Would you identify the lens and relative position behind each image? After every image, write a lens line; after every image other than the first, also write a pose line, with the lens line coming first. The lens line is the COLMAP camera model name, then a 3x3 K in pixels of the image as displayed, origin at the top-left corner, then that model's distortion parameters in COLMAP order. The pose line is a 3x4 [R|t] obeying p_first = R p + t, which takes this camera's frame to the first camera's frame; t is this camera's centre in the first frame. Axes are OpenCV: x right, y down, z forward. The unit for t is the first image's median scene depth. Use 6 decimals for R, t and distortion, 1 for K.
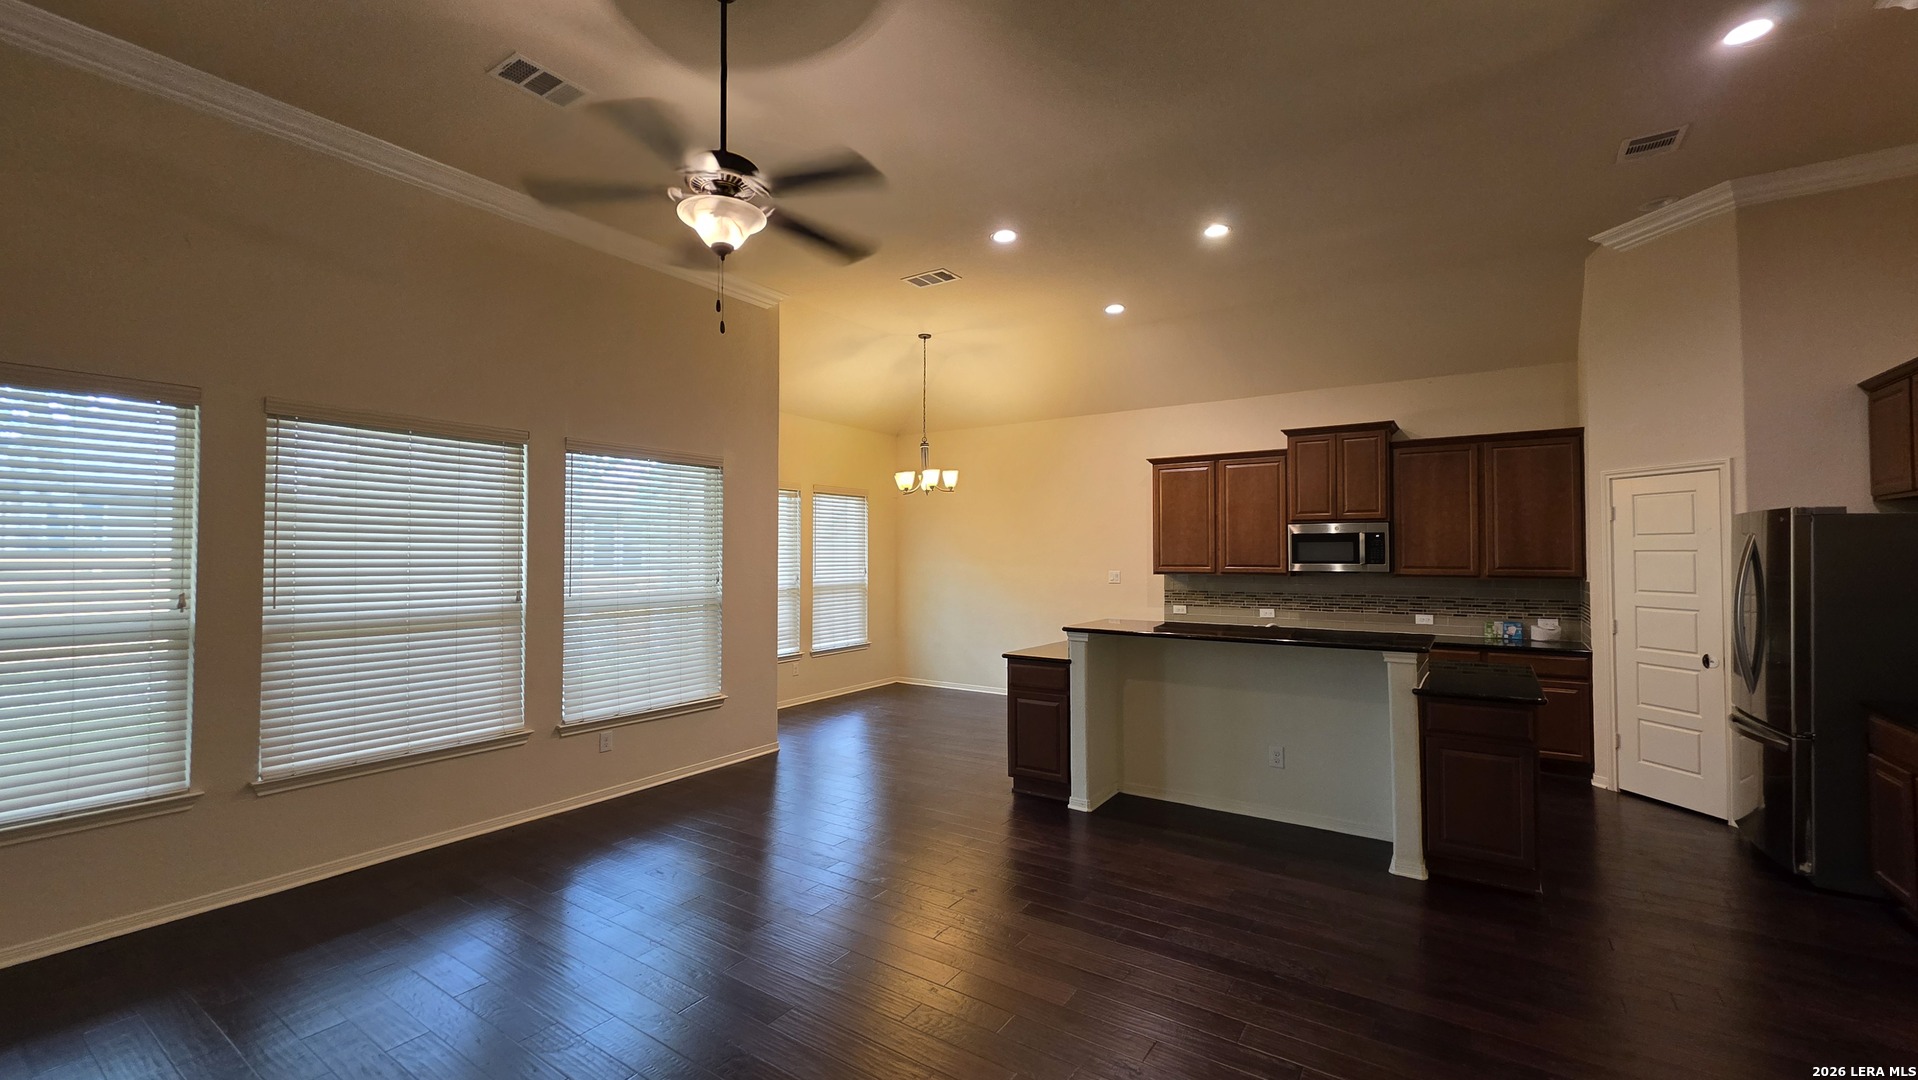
lens RADIAL K [[765.9, 0, 963.8], [0, 765.9, 533.8], [0, 0, 1]] dist [0.001579, 0.000835]
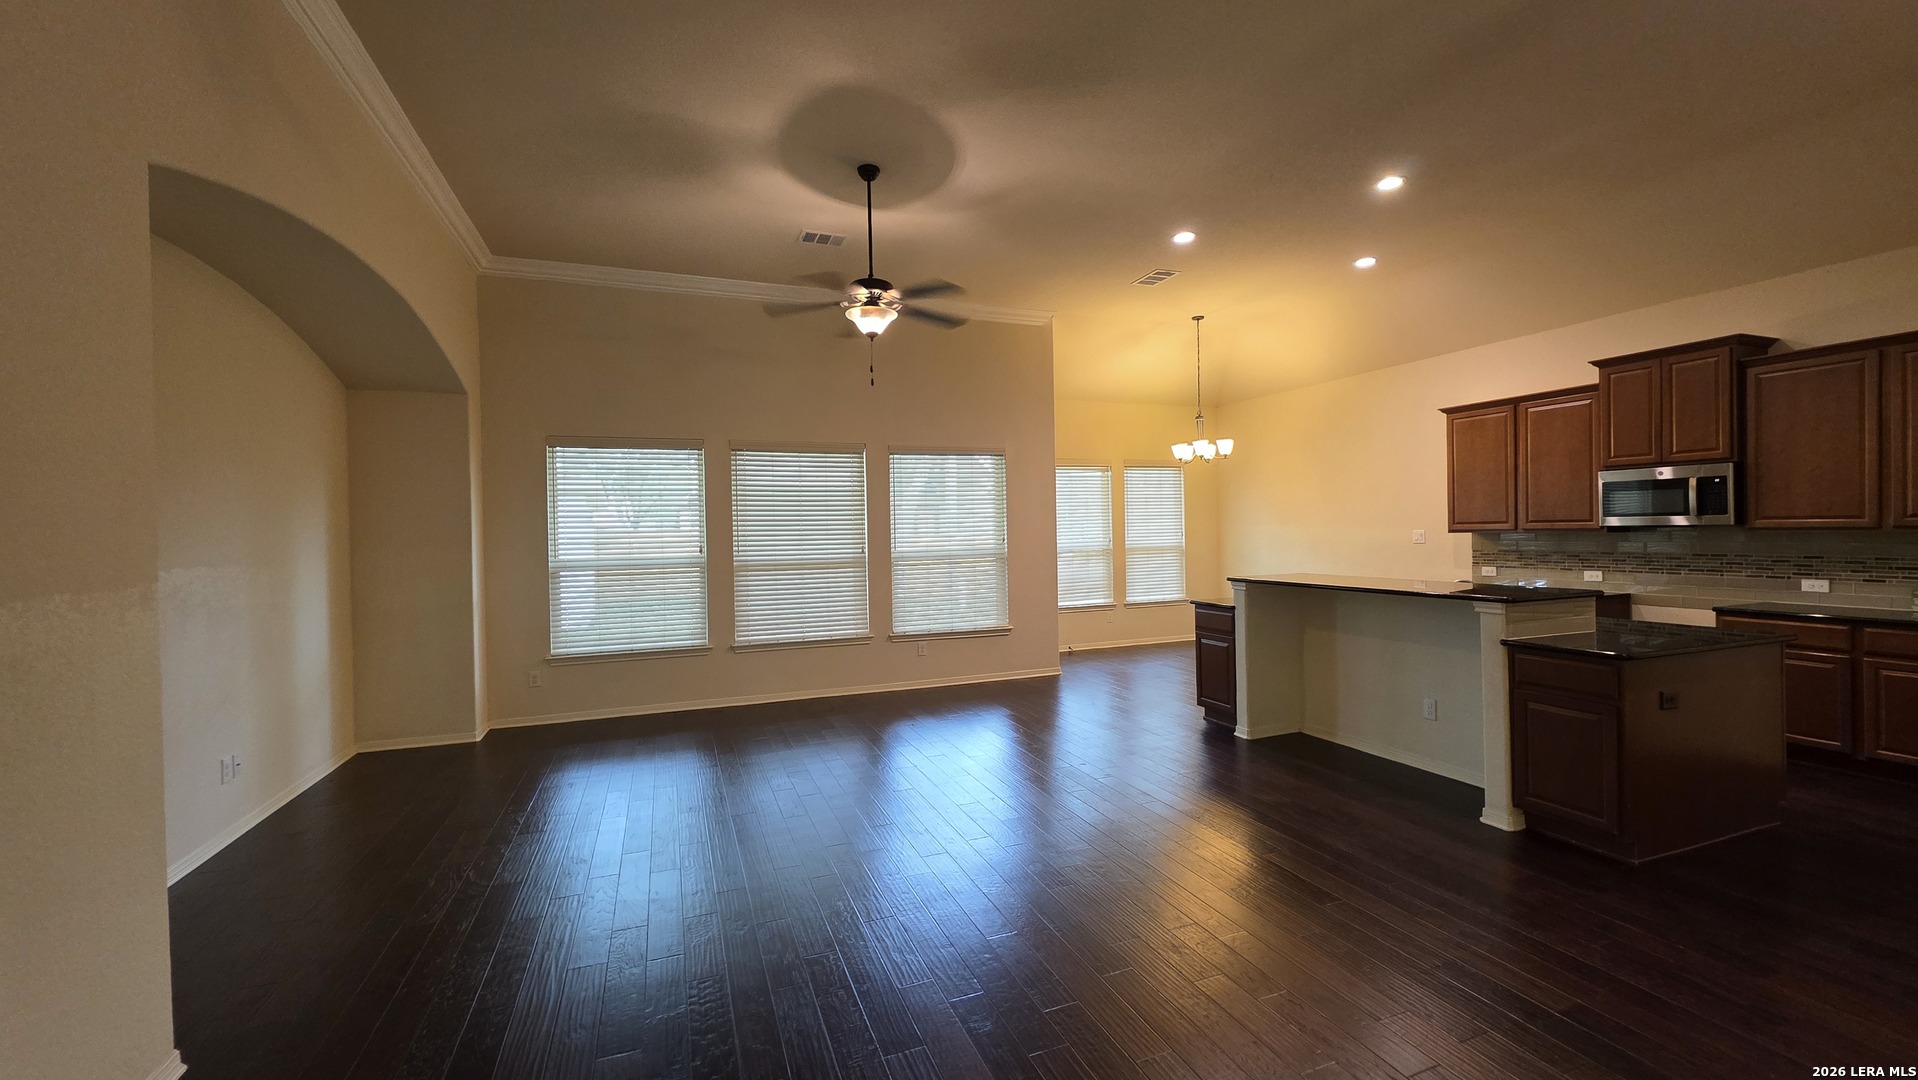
lens RADIAL K [[765.9, 0, 956.9], [0, 765.9, 535.8], [0, 0, 1]] dist [0.001579, 0.000835]
pose [[0.815590, -0.010590, -0.578533, 0.383747], [0.034890, 0.998913, 0.030901, 0.009012], [0.577577, -0.045388, 0.815074, -0.131634]]
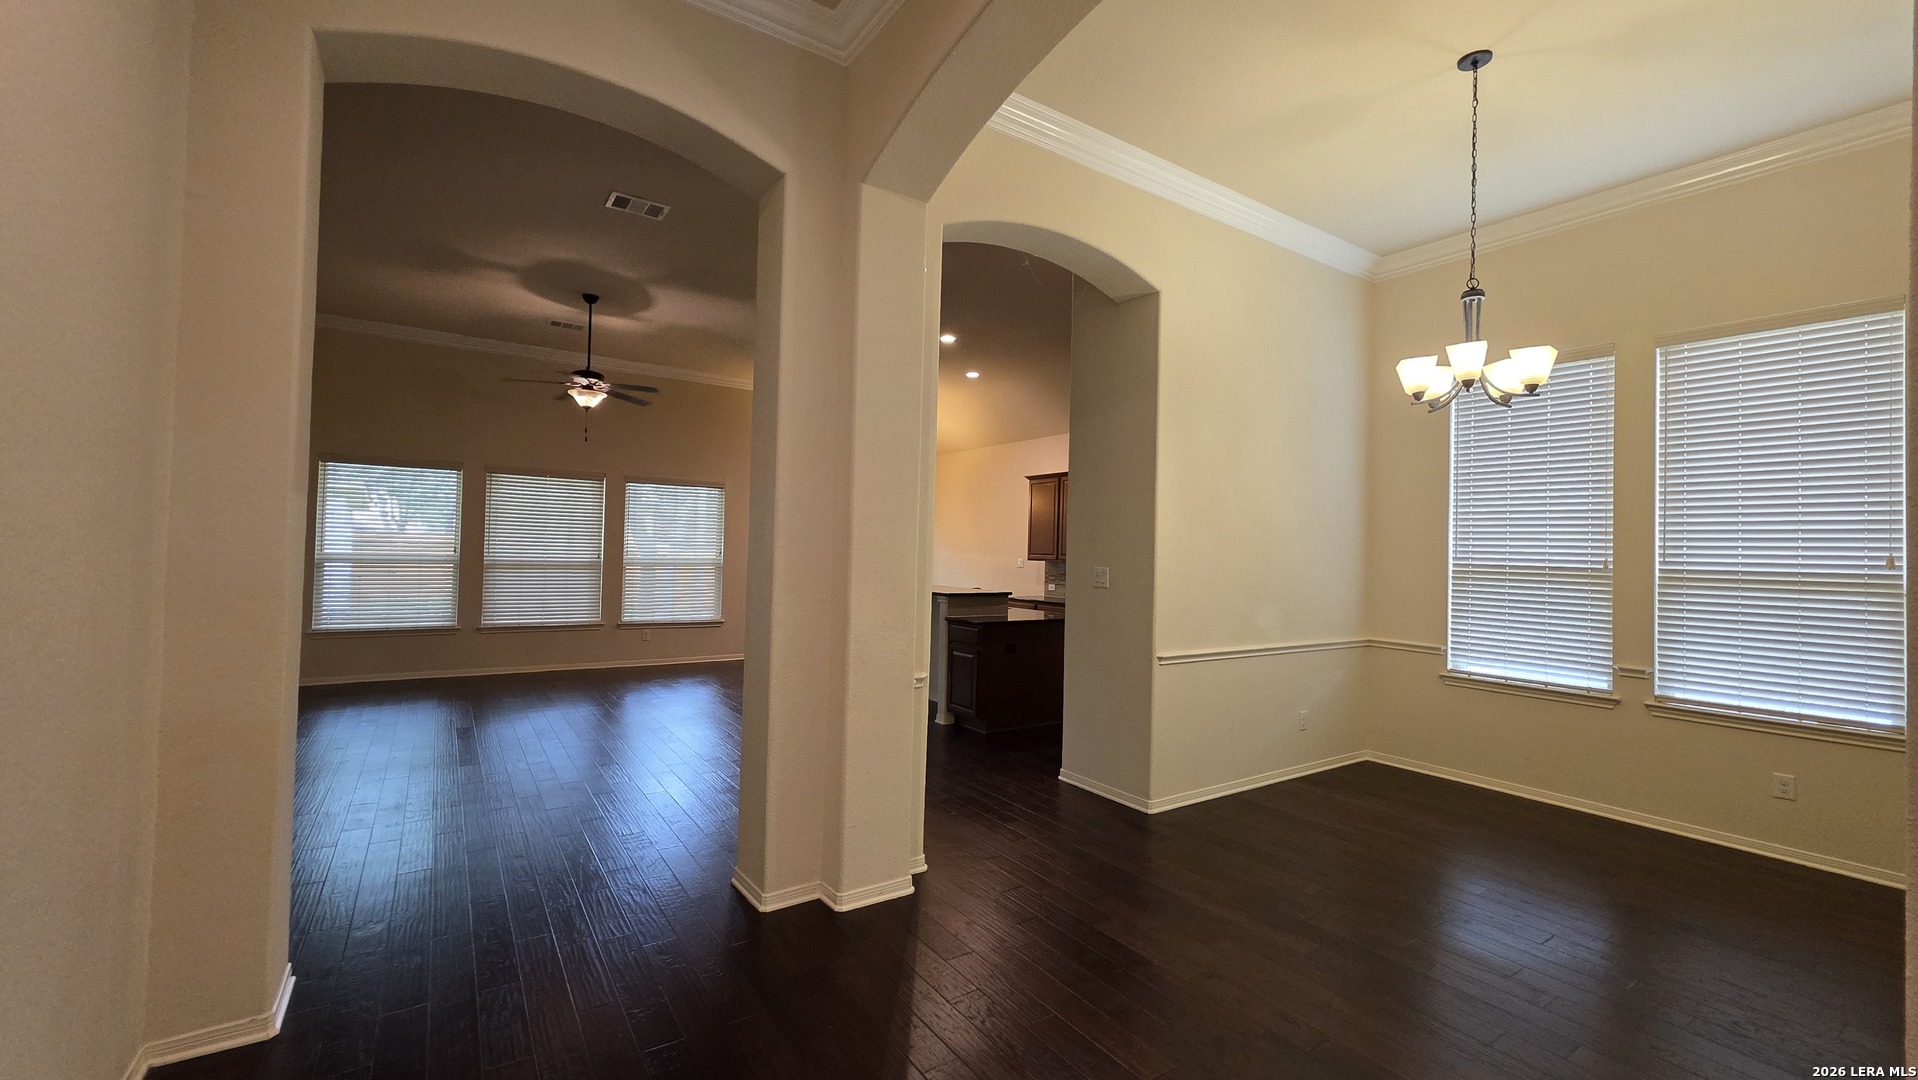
lens RADIAL K [[765.9, 0, 965.1], [0, 765.9, 535.4], [0, 0, 1]] dist [0.001579, 0.000835]
pose [[0.927801, 0.015201, -0.372766, 0.838042], [-0.013902, 0.999884, 0.006173, 0.001963], [0.372817, -0.000545, 0.927905, -0.400822]]
